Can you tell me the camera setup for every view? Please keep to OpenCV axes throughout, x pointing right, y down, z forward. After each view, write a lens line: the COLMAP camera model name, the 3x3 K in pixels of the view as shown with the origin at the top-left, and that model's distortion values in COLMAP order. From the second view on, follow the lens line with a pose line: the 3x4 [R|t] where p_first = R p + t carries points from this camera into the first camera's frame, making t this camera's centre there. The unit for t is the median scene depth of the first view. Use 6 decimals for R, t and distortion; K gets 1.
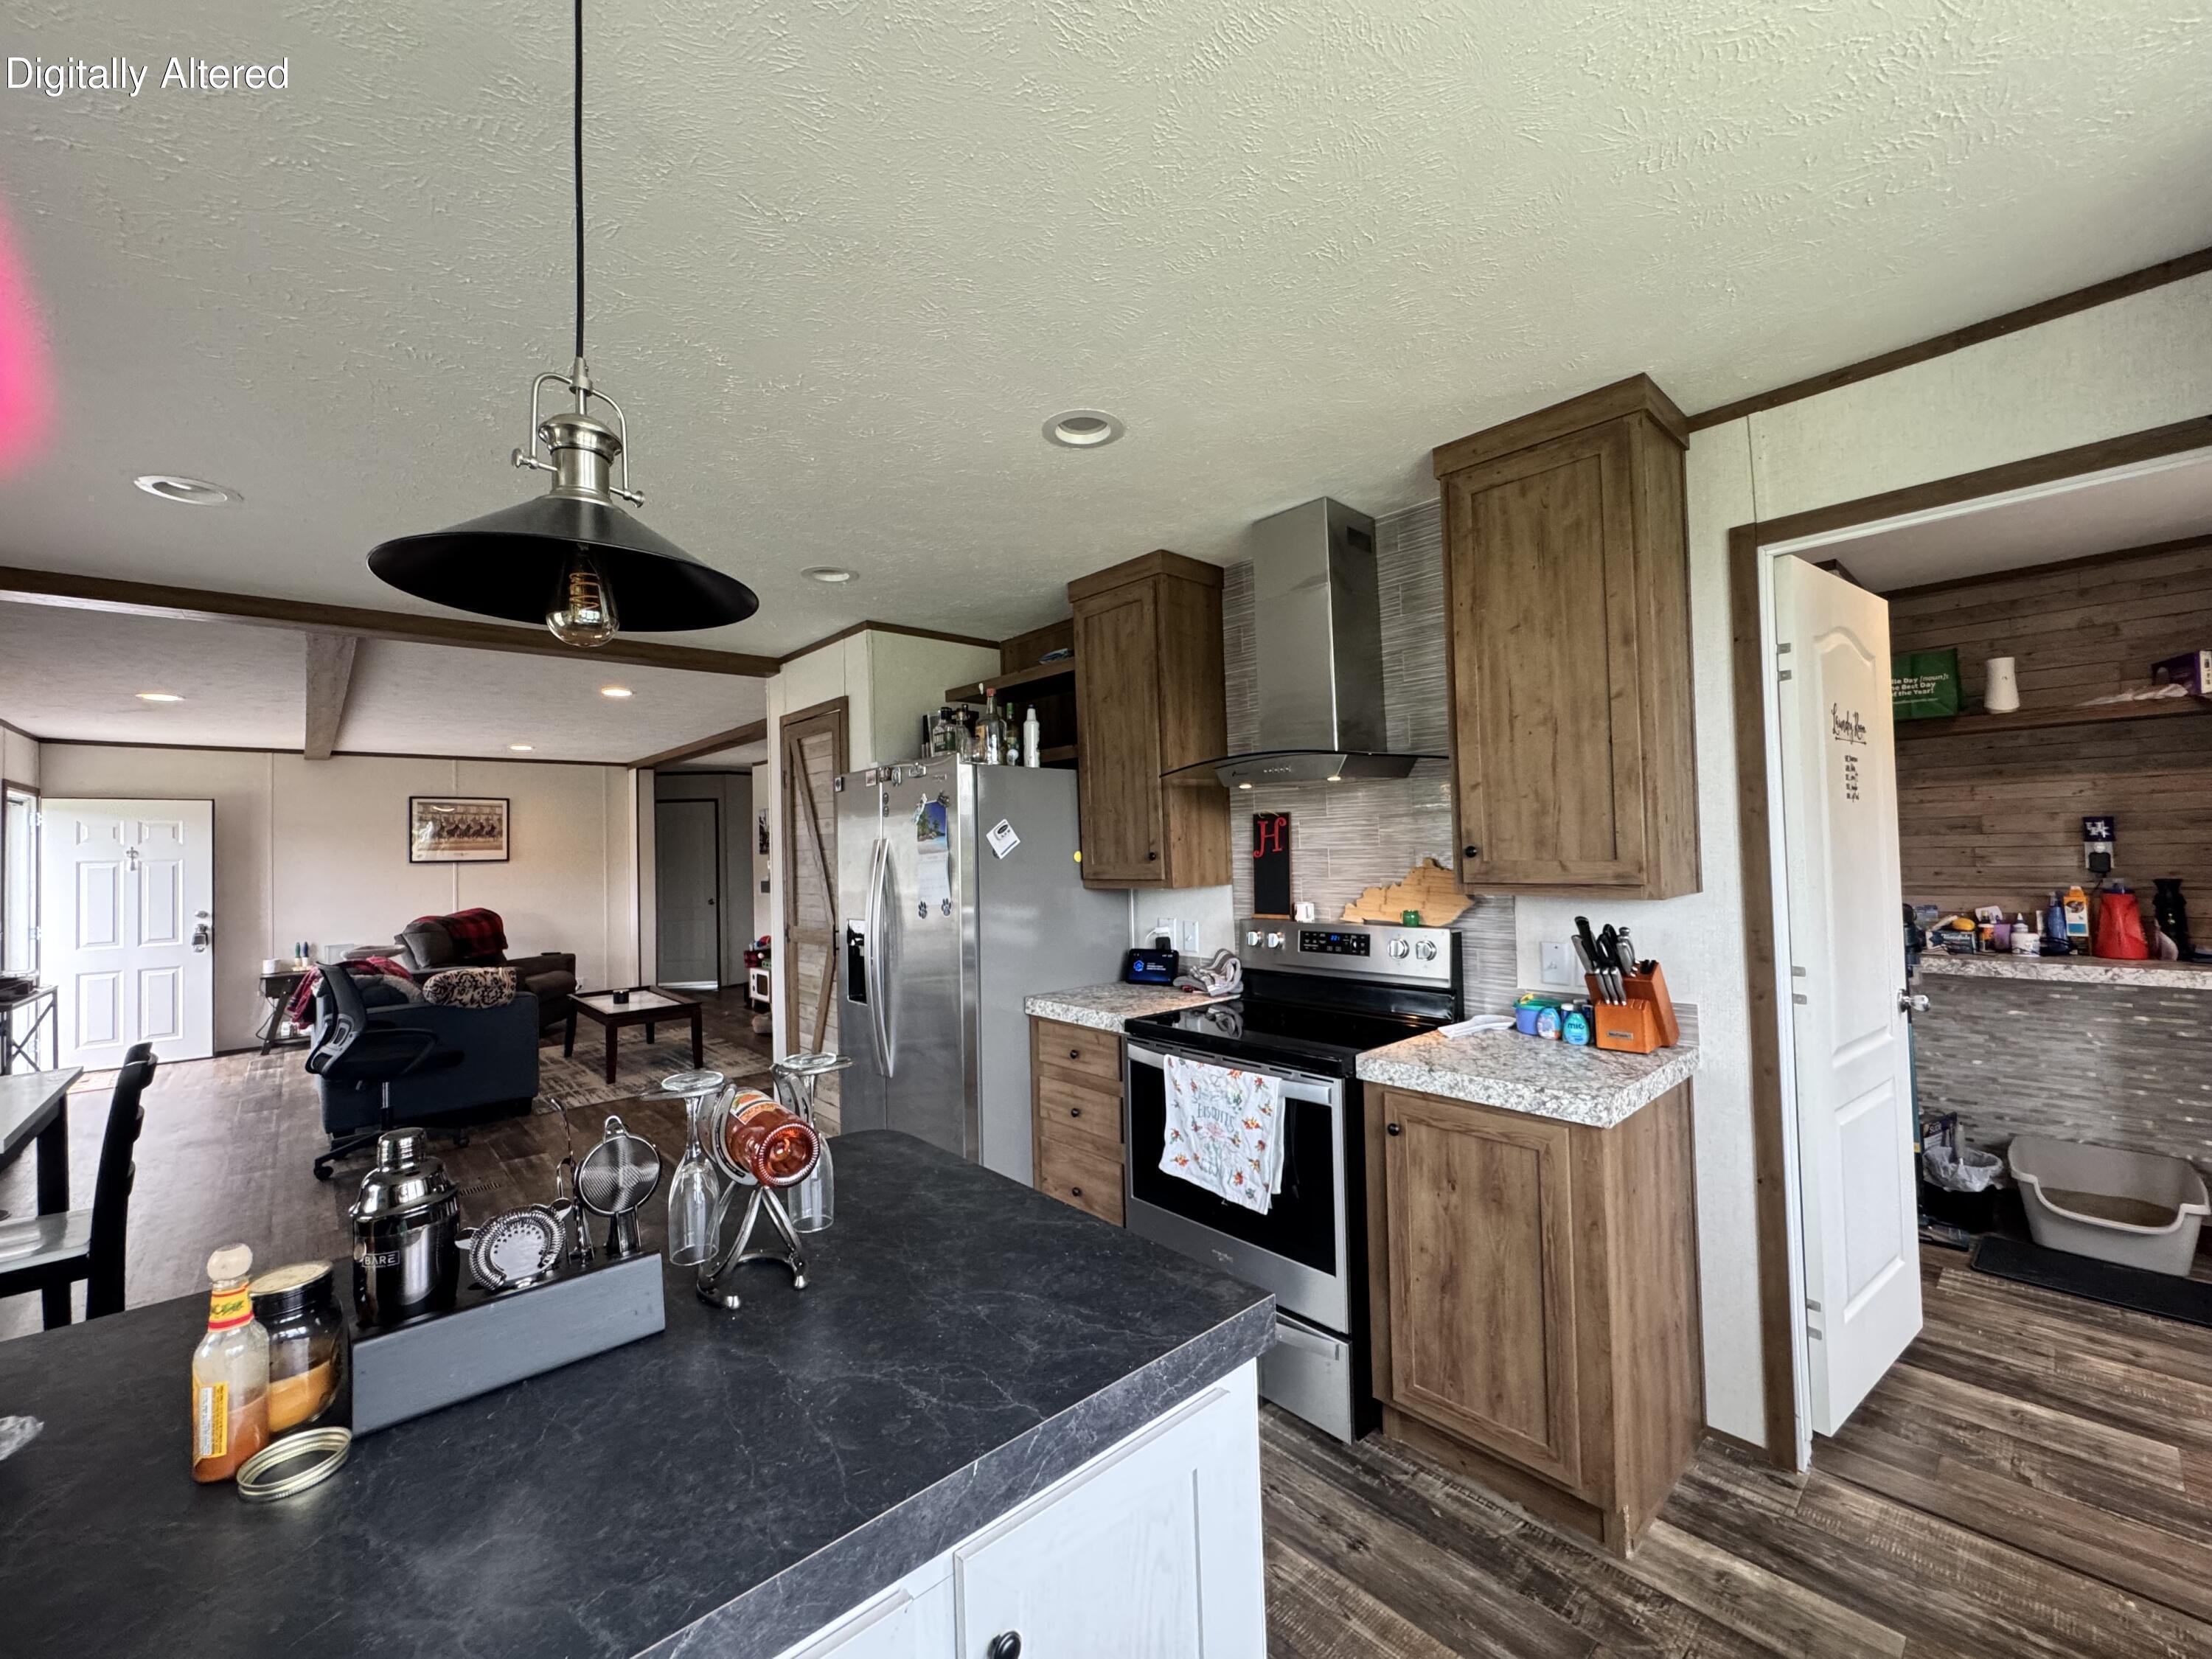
lens RADIAL K [[886.6, 0, 1105.1], [0, 886.6, 827.3], [0, 0, 1]] dist [-0.003927, 0.000628]
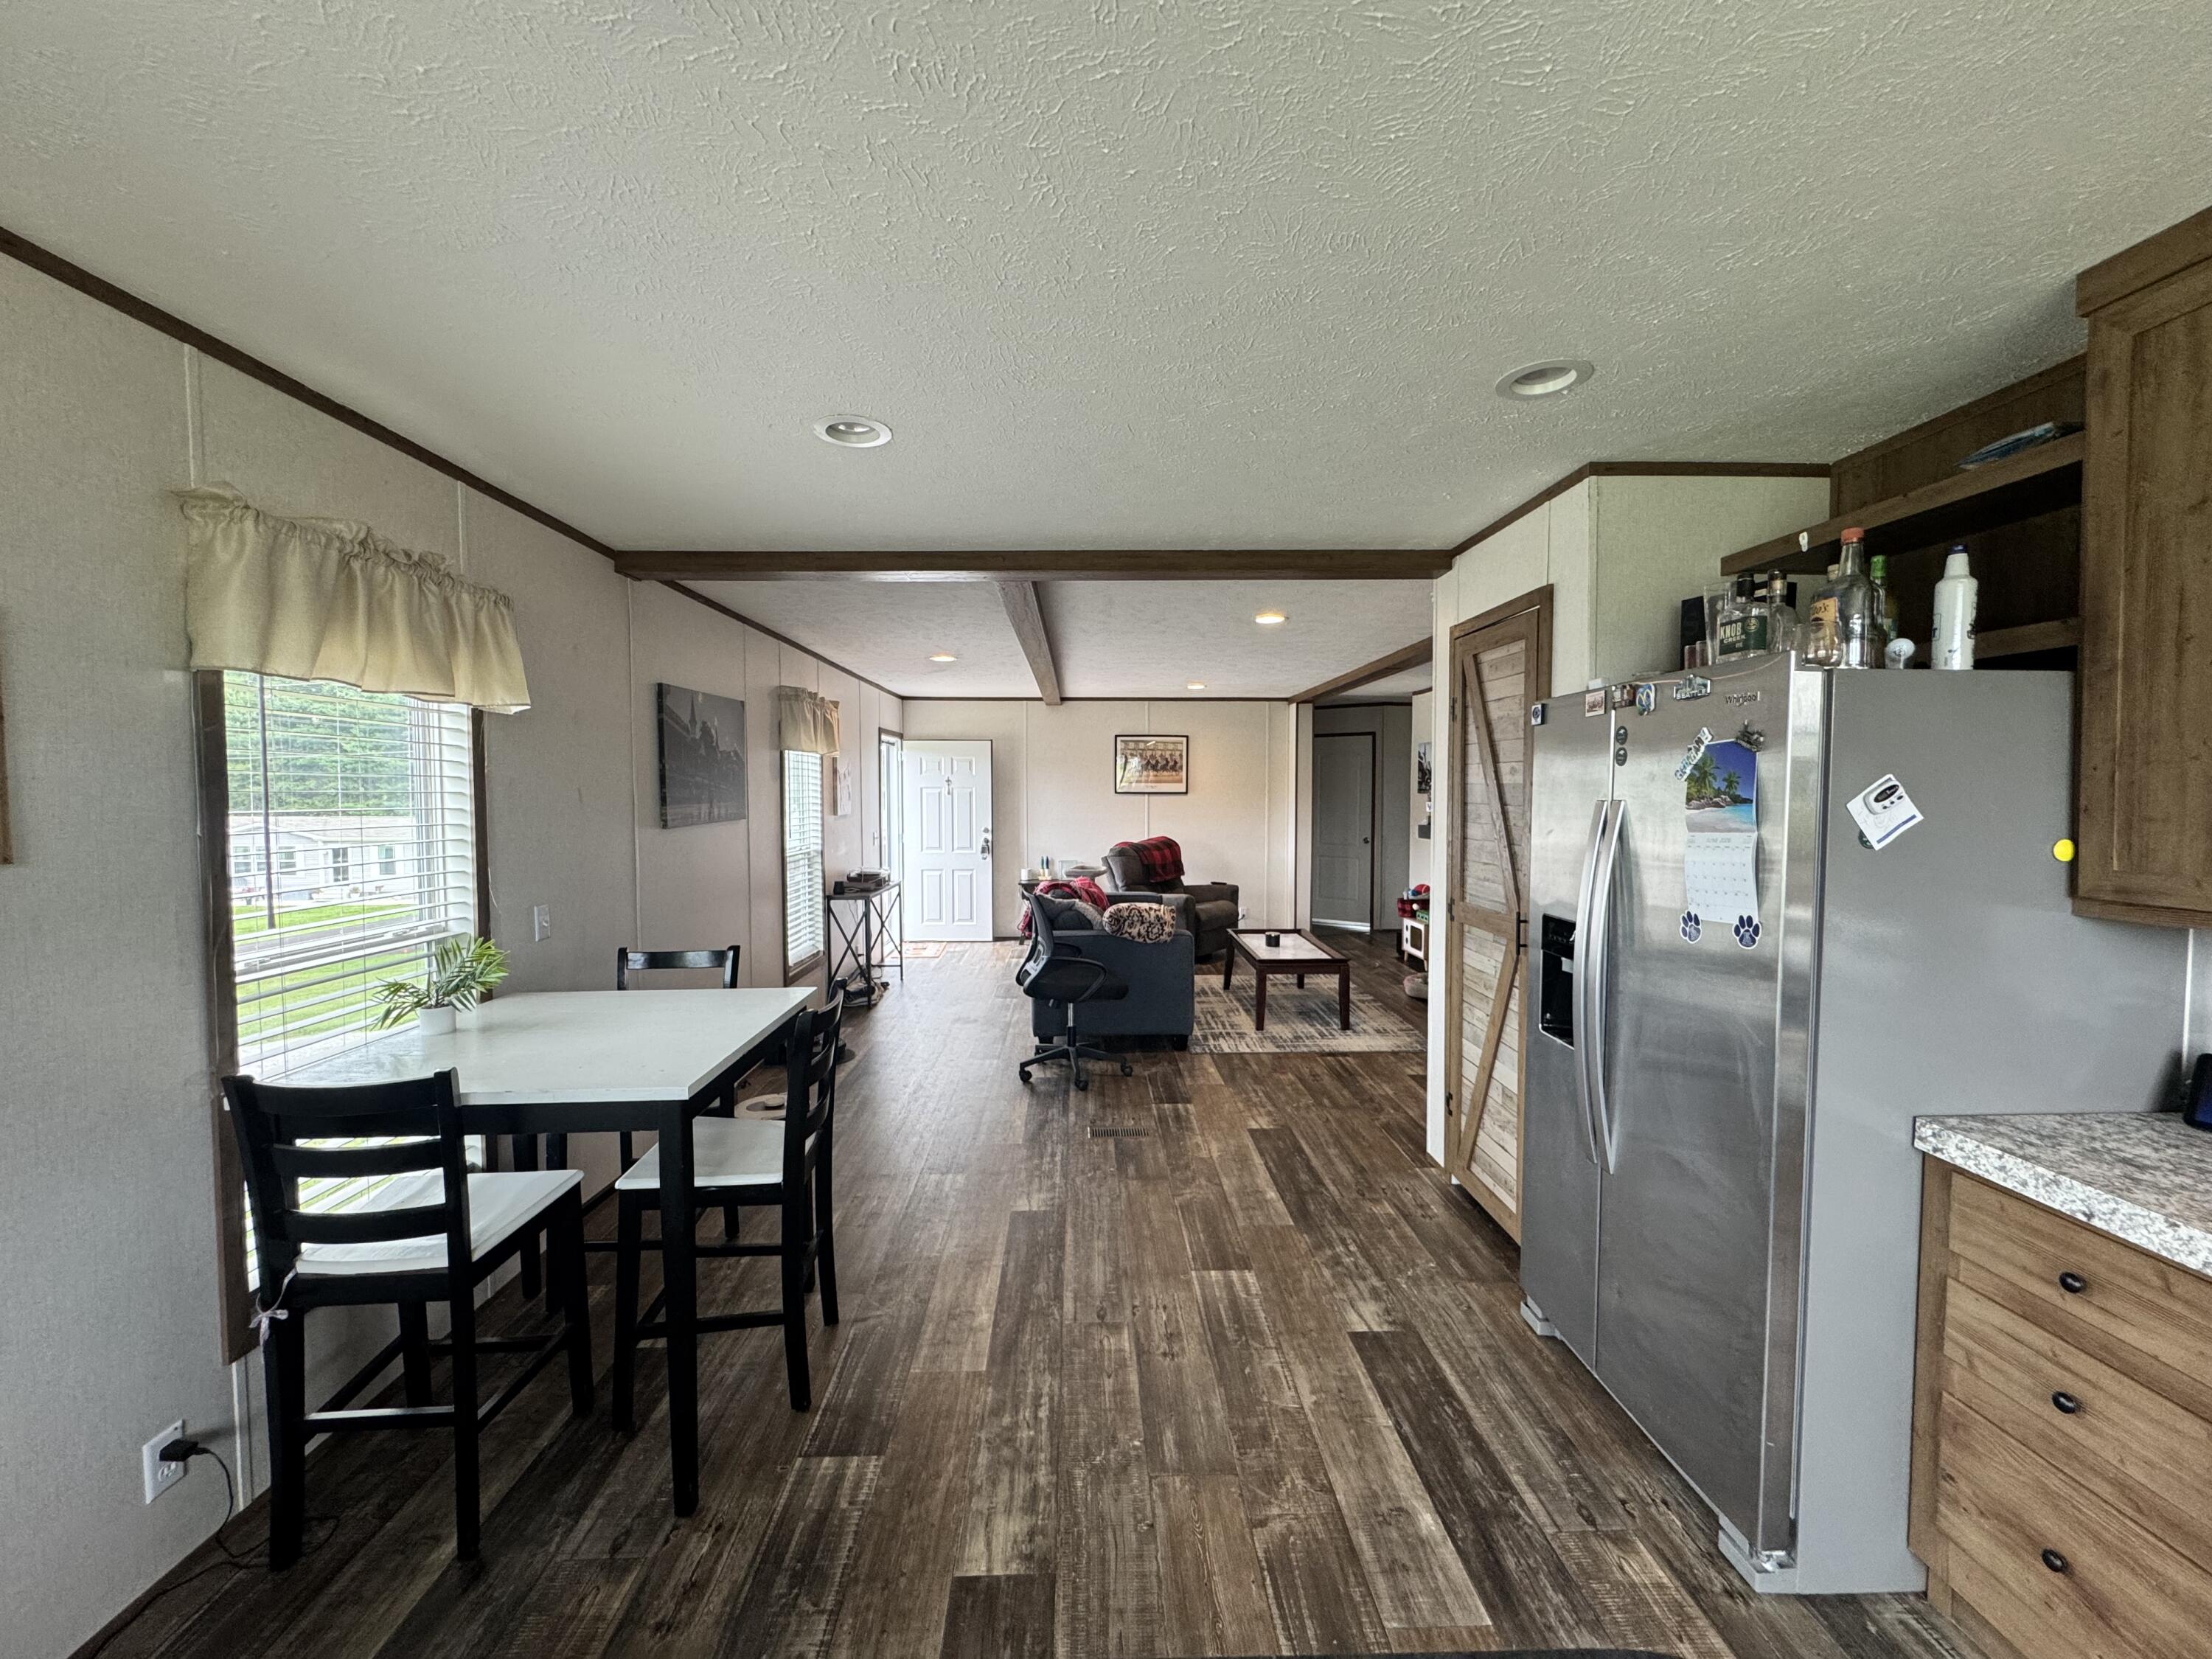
lens RADIAL K [[886.6, 0, 1107.3], [0, 886.6, 825.0], [0, 0, 1]] dist [-0.003927, 0.000628]
pose [[0.760105, 0.052114, -0.647708, -0.118454], [-0.002812, 0.997033, 0.076921, -0.017078], [0.649795, -0.056647, 0.757996, 0.294283]]
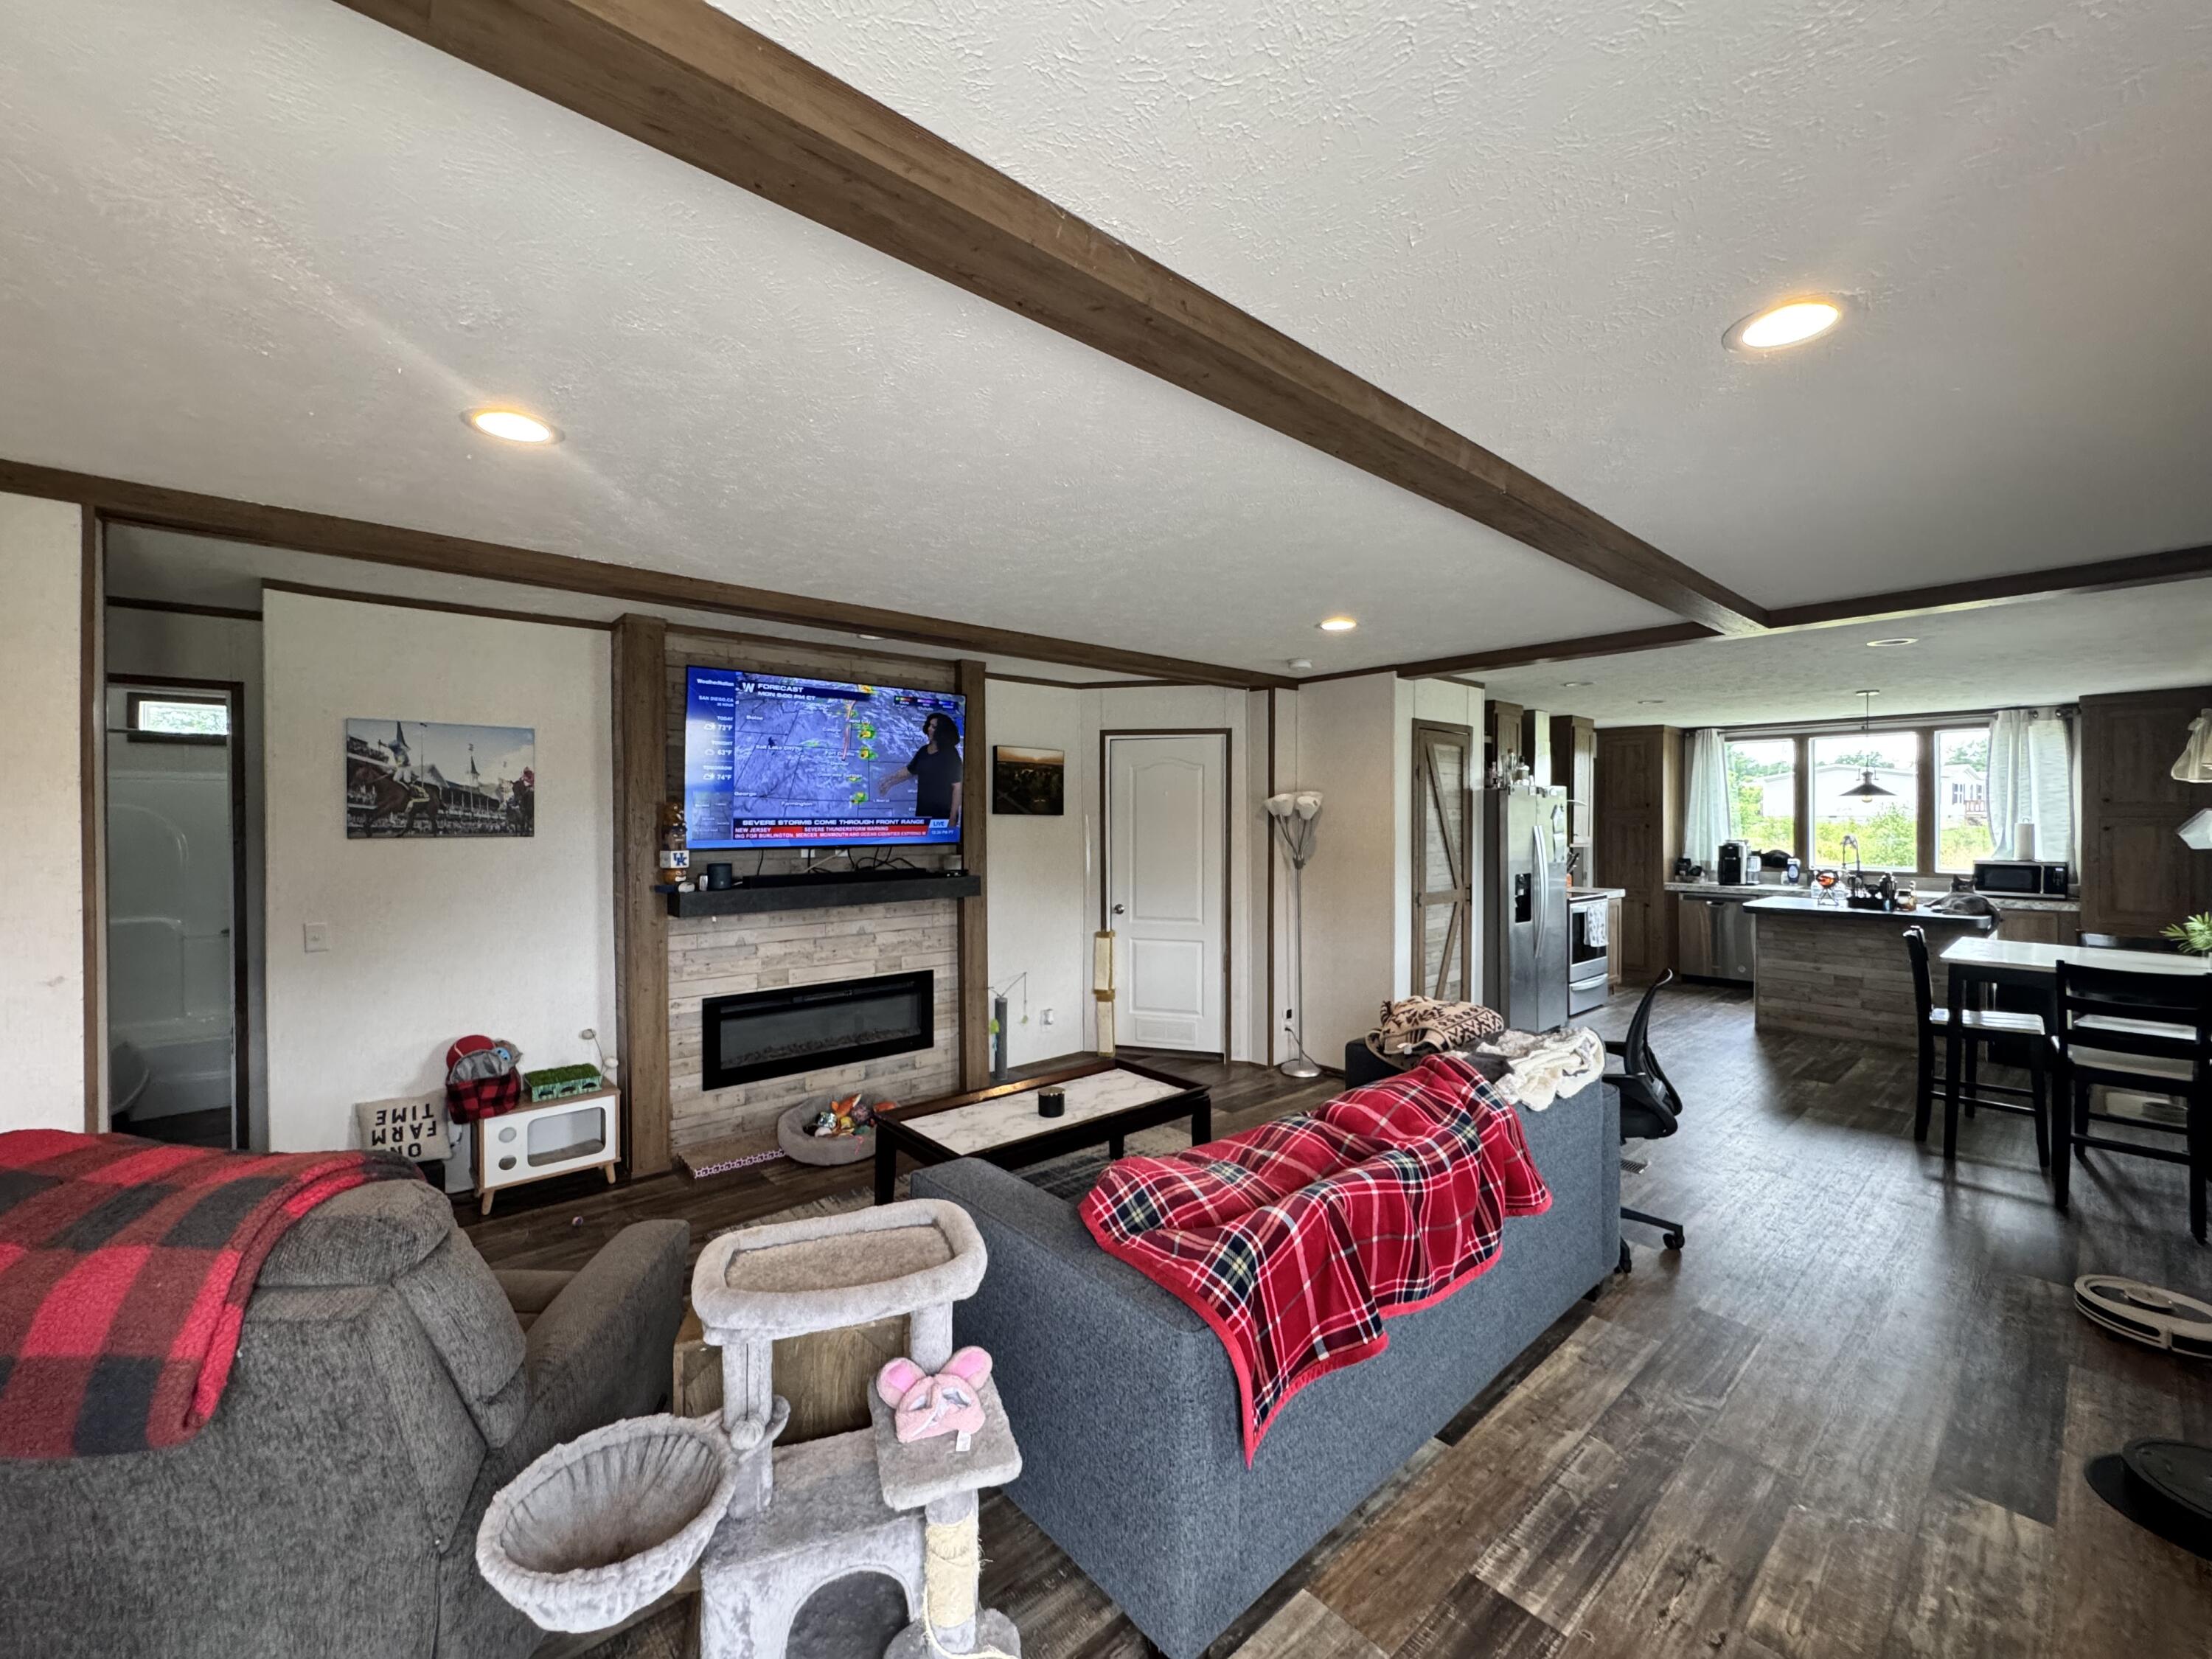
lens RADIAL K [[886.6, 0, 1112.0], [0, 886.6, 828.0], [0, 0, 1]] dist [-0.003927, 0.000628]
pose [[0.018743, 0.012935, 0.999741, -1.114770], [-0.020987, 0.999701, -0.012541, 0.020921], [-0.999604, -0.020746, 0.019009, 1.238164]]
